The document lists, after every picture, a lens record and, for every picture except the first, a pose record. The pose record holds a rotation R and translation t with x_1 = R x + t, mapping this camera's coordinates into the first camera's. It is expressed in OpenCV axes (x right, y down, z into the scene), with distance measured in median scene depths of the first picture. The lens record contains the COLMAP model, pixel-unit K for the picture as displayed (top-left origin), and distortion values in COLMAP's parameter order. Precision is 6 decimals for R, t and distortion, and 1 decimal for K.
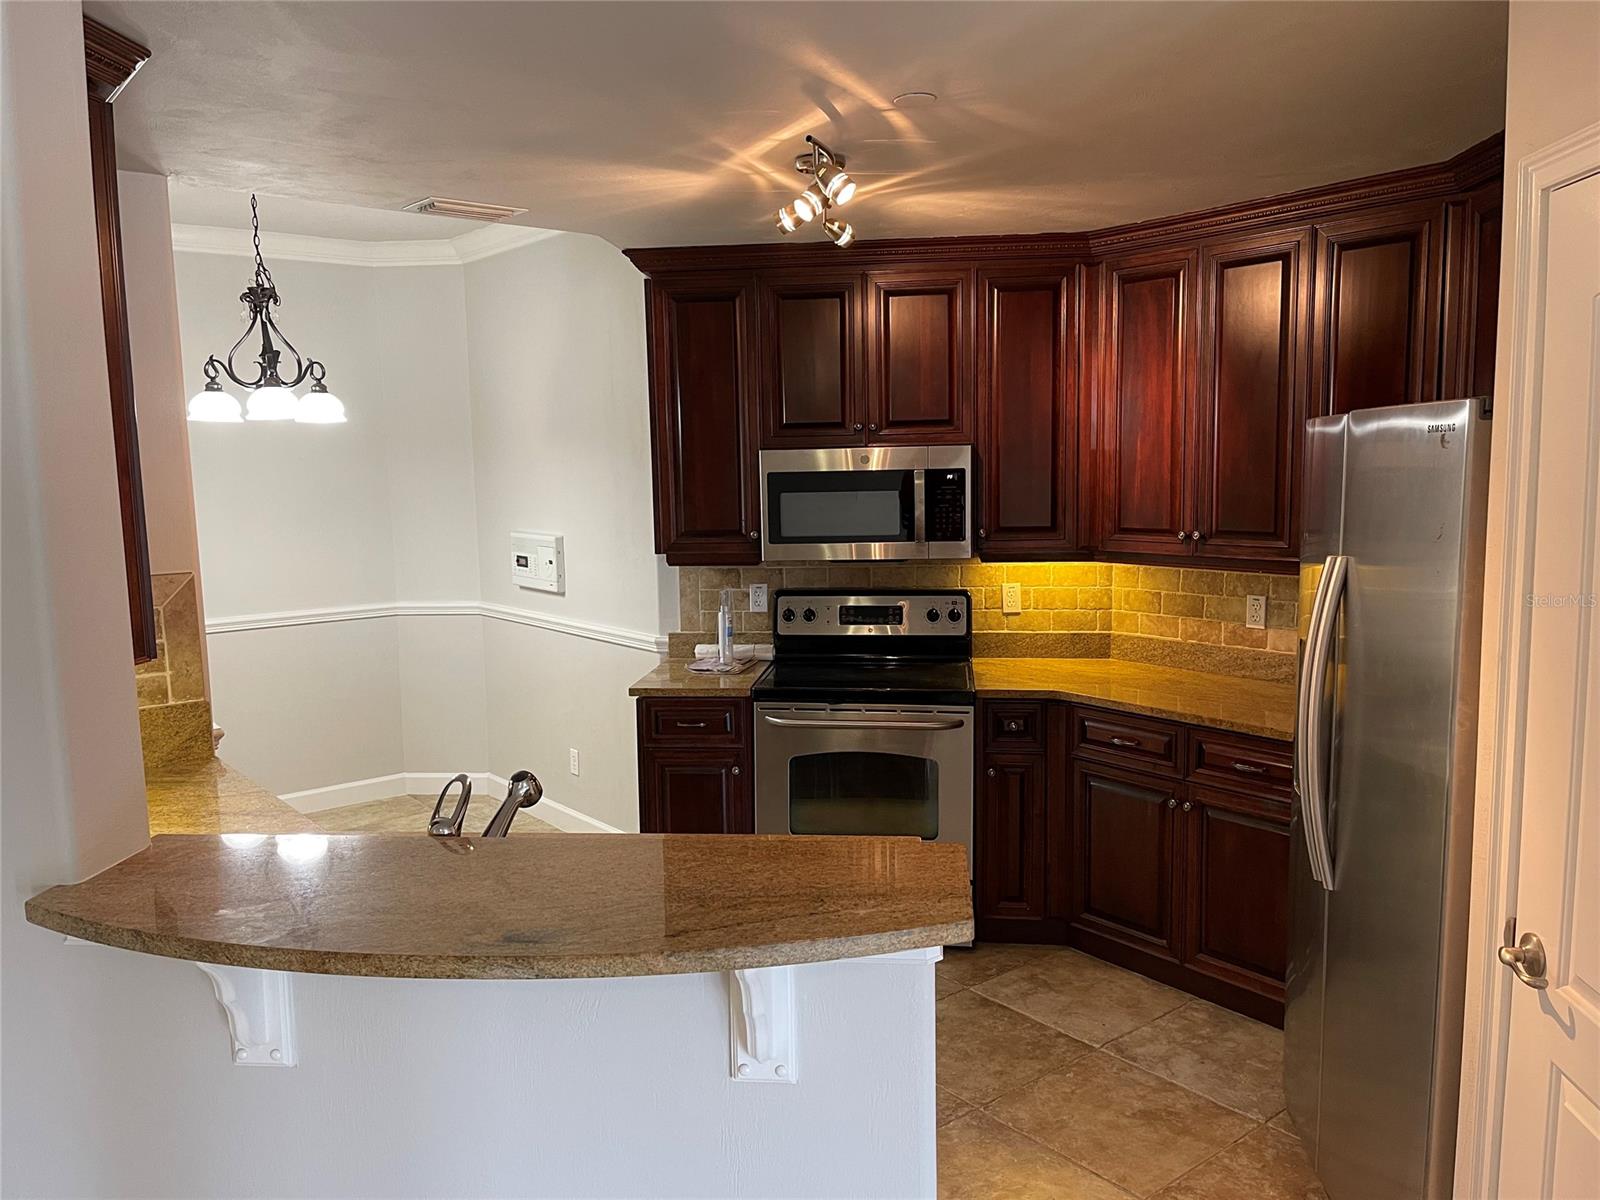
lens RADIAL K [[1206.2, 0, 793.9], [0, 1206.2, 605.4], [0, 0, 1]] dist [0.059860, -0.077851]
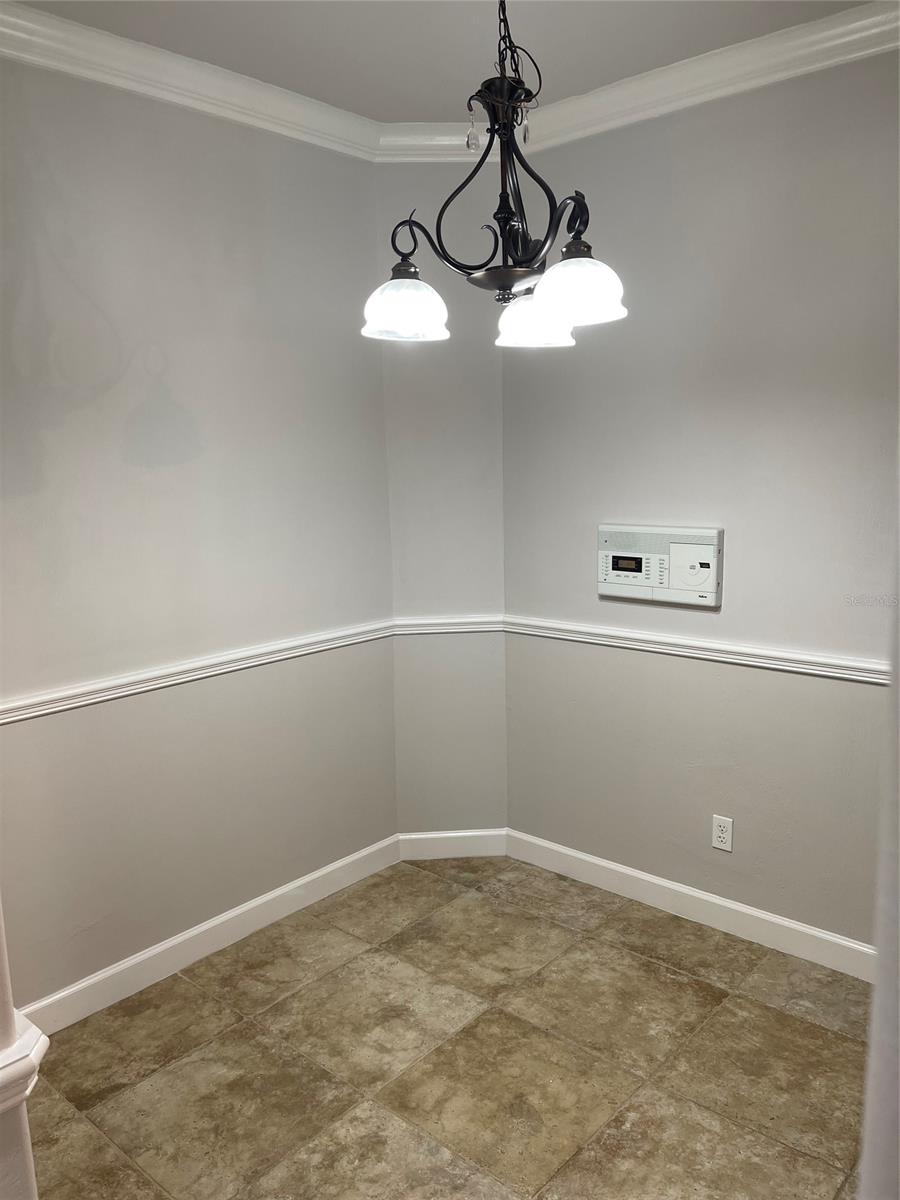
lens RADIAL K [[904.7, 0, 452.6], [0, 904.7, 602.7], [0, 0, 1]] dist [0.059860, -0.077851]
pose [[0.986418, -0.031482, 0.161210, -0.438227], [0.025643, 0.998942, 0.038174, -0.038007], [-0.162241, -0.033522, 0.986182, 0.489570]]
